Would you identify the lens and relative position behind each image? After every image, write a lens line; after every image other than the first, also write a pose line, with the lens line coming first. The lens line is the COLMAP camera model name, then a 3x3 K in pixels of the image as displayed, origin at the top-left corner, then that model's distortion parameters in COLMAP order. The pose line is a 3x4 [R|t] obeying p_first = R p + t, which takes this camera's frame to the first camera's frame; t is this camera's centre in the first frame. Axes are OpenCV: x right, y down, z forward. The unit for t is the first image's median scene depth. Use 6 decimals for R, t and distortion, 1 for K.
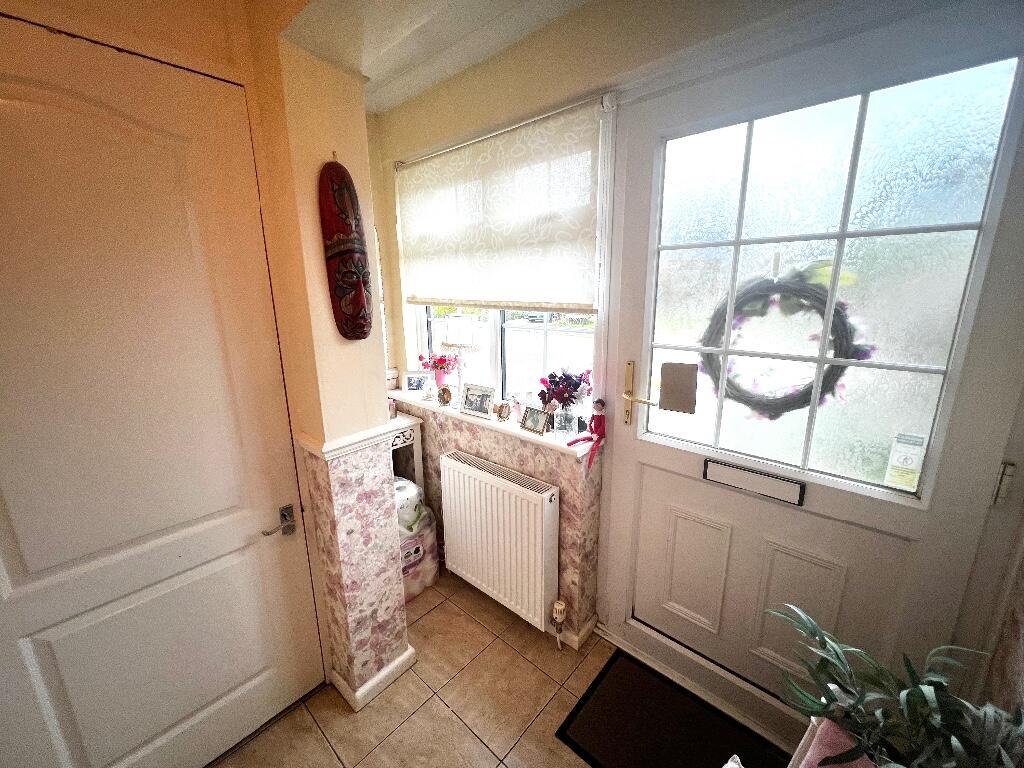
lens RADIAL K [[409.9, 0, 512.6], [0, 409.9, 385.7], [0, 0, 1]] dist [-0.001829, 0.000352]
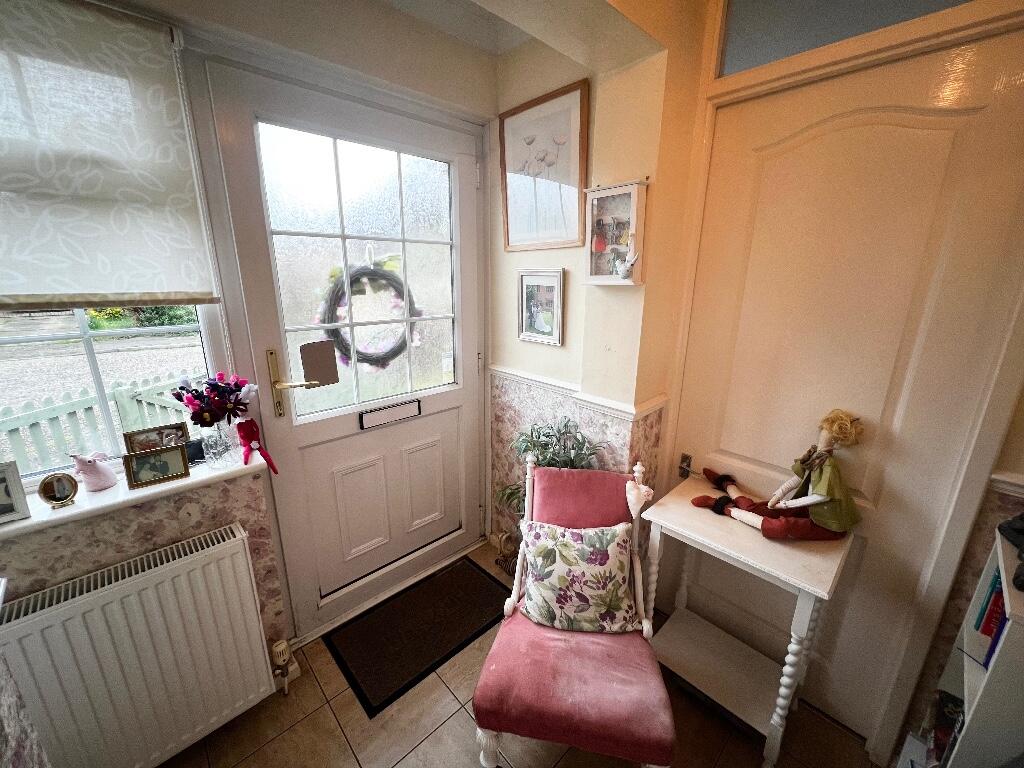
lens RADIAL K [[409.9, 0, 510.2], [0, 409.9, 387.4], [0, 0, 1]] dist [-0.001829, 0.000352]
pose [[0.080979, -0.260752, 0.962003, -0.670875], [0.226051, 0.944828, 0.237068, -0.087690], [-0.970744, 0.198264, 0.135454, 0.392316]]
